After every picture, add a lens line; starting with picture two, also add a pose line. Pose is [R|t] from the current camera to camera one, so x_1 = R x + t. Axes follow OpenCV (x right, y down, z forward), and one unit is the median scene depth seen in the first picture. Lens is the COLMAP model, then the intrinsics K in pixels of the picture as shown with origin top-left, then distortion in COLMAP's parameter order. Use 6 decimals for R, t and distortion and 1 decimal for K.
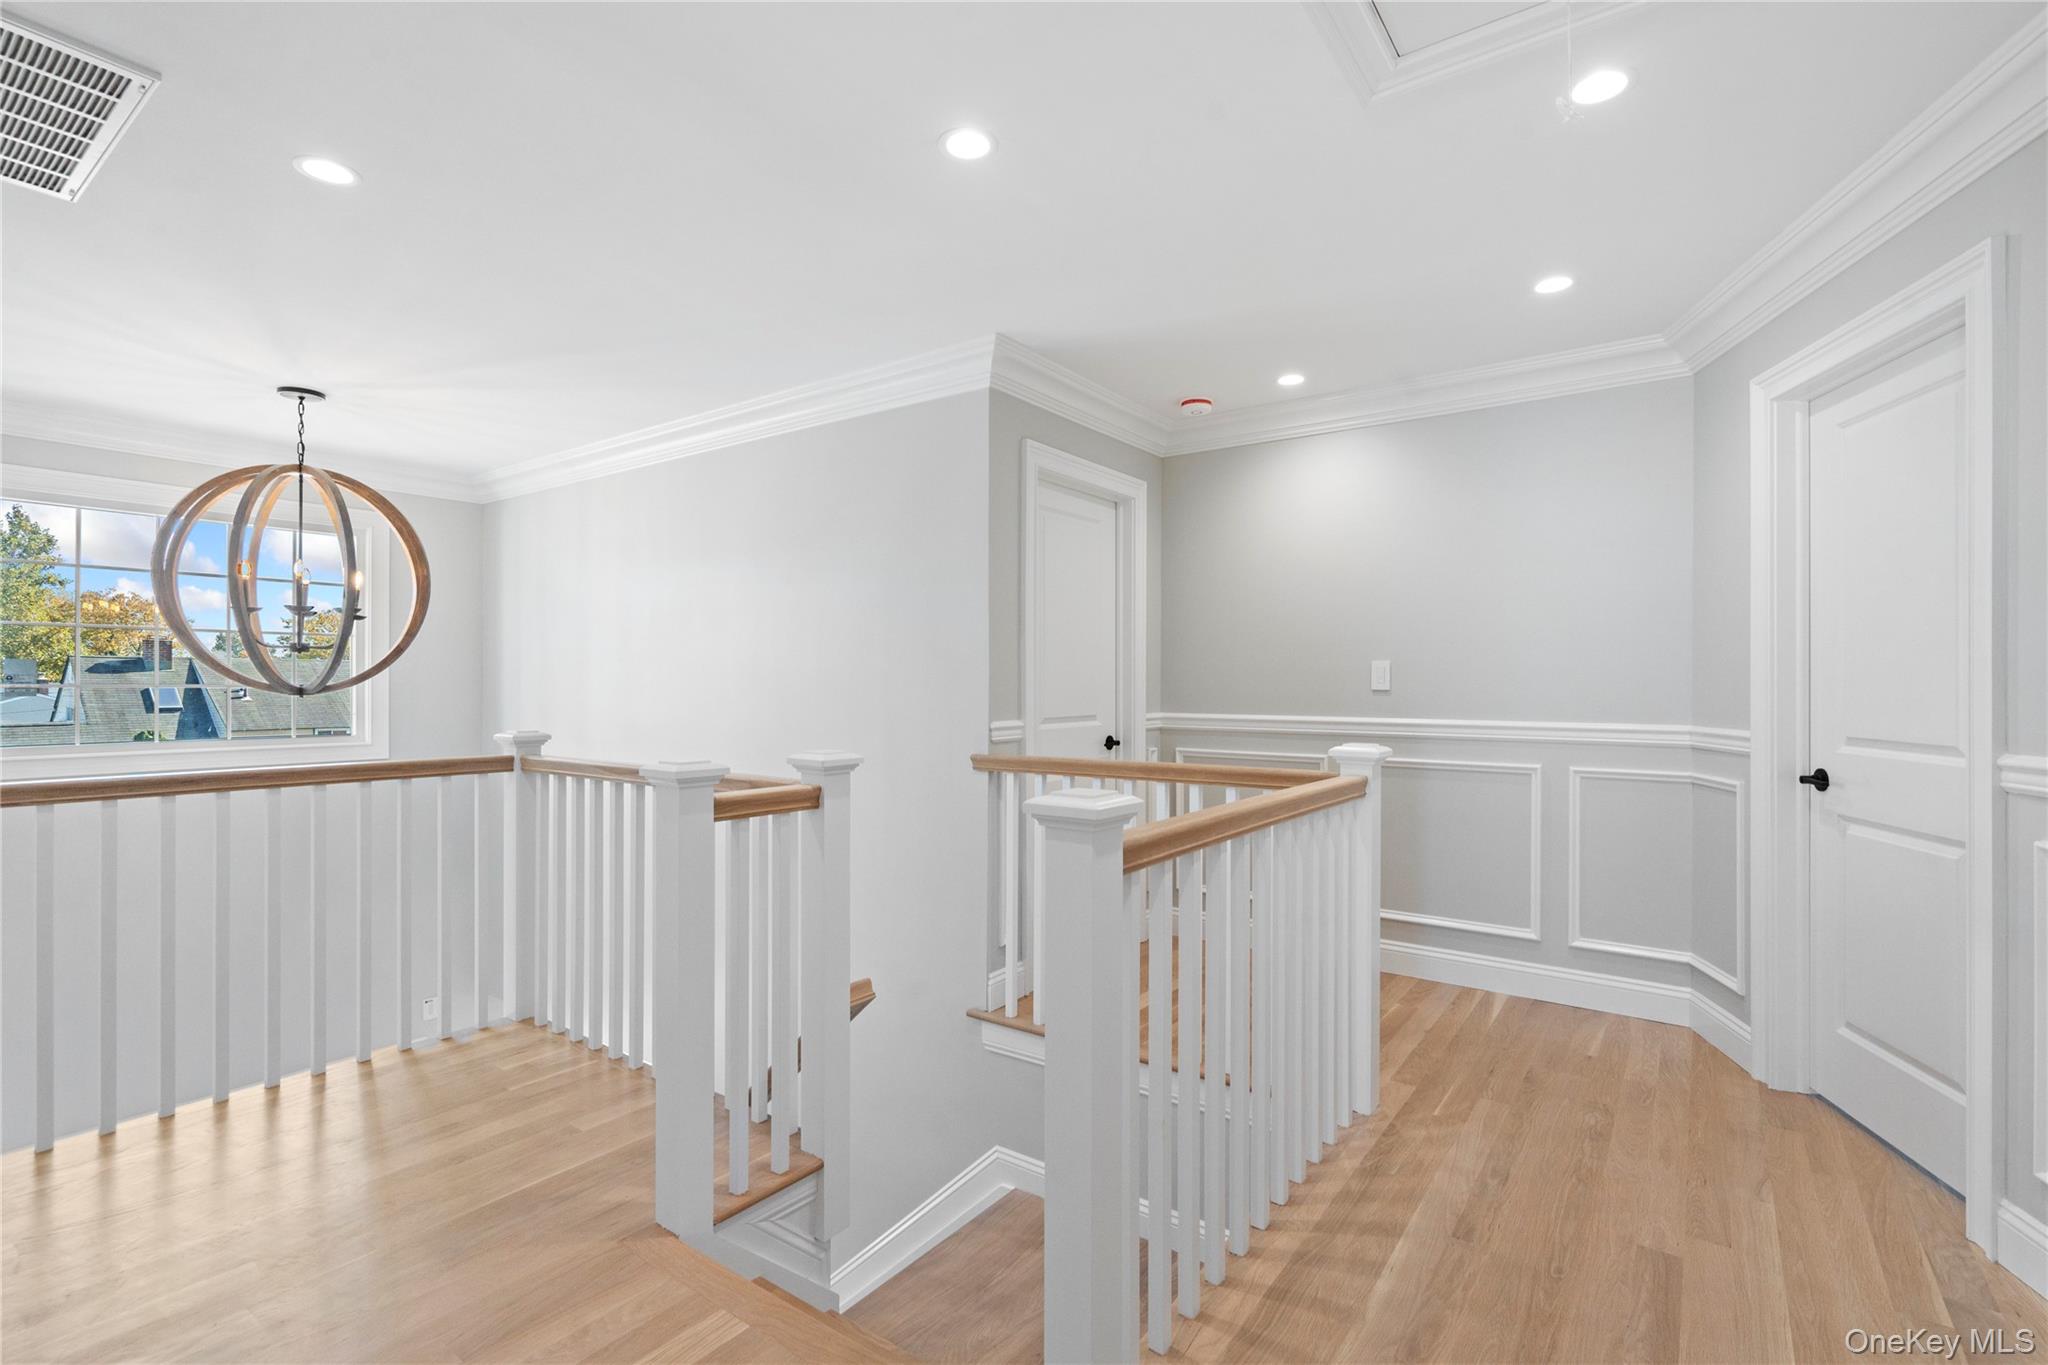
lens RADIAL K [[942.8, 0, 1027.7], [0, 942.8, 679.2], [0, 0, 1]] dist [-0.000451, 0.000807]
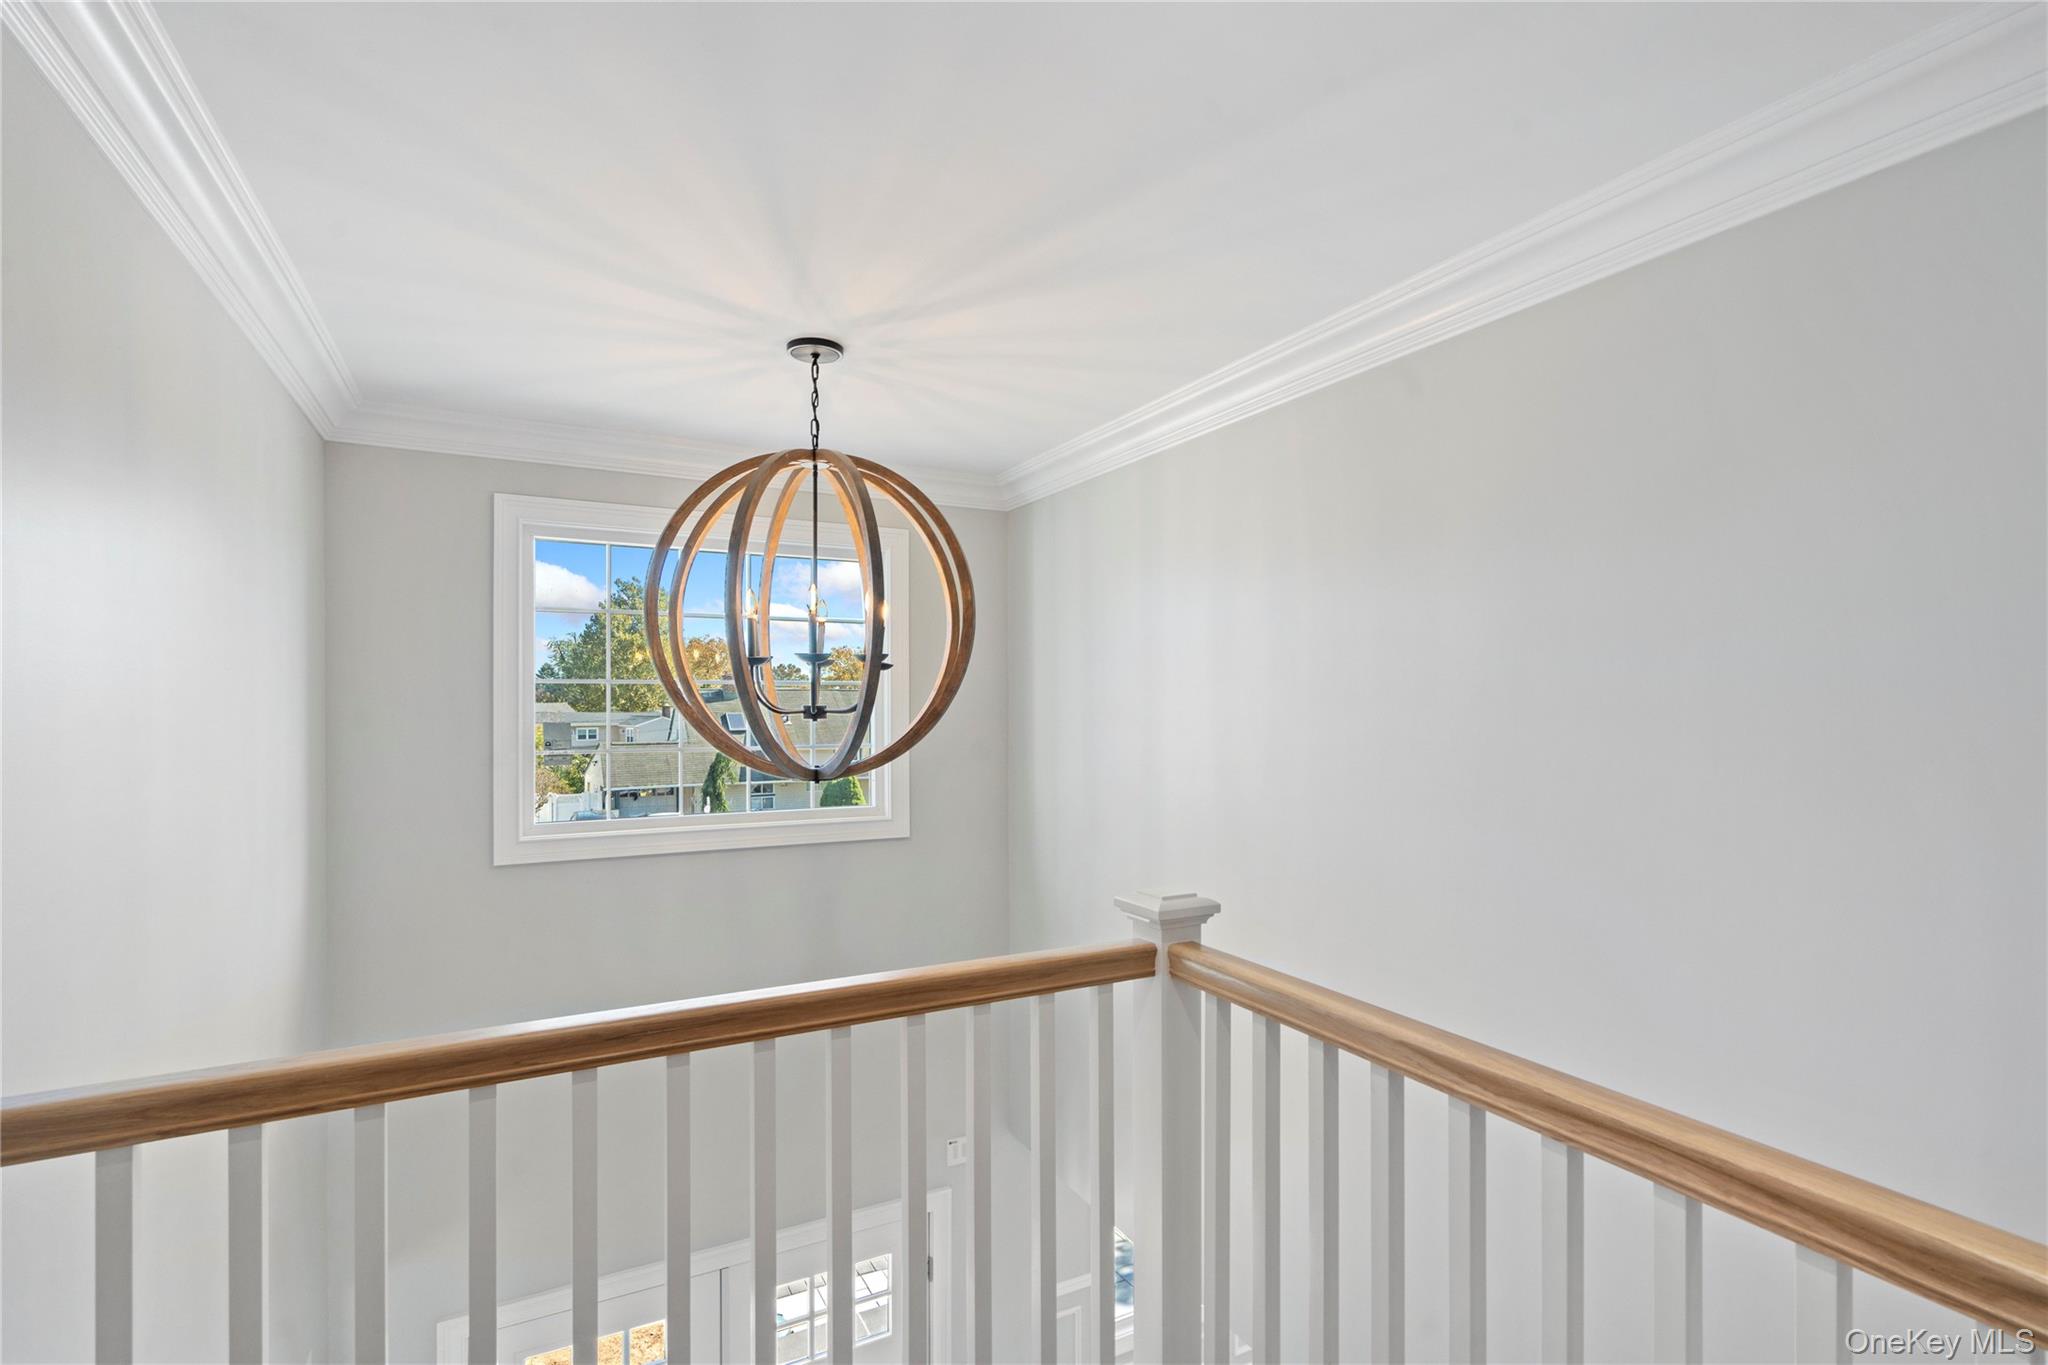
lens RADIAL K [[942.8, 0, 1021.0], [0, 942.8, 695.3], [0, 0, 1]] dist [-0.000451, 0.000807]
pose [[0.898562, -0.007457, -0.438784, -0.323866], [0.005936, 0.999971, -0.004839, -0.041487], [0.438807, 0.001743, 0.898580, 0.432571]]
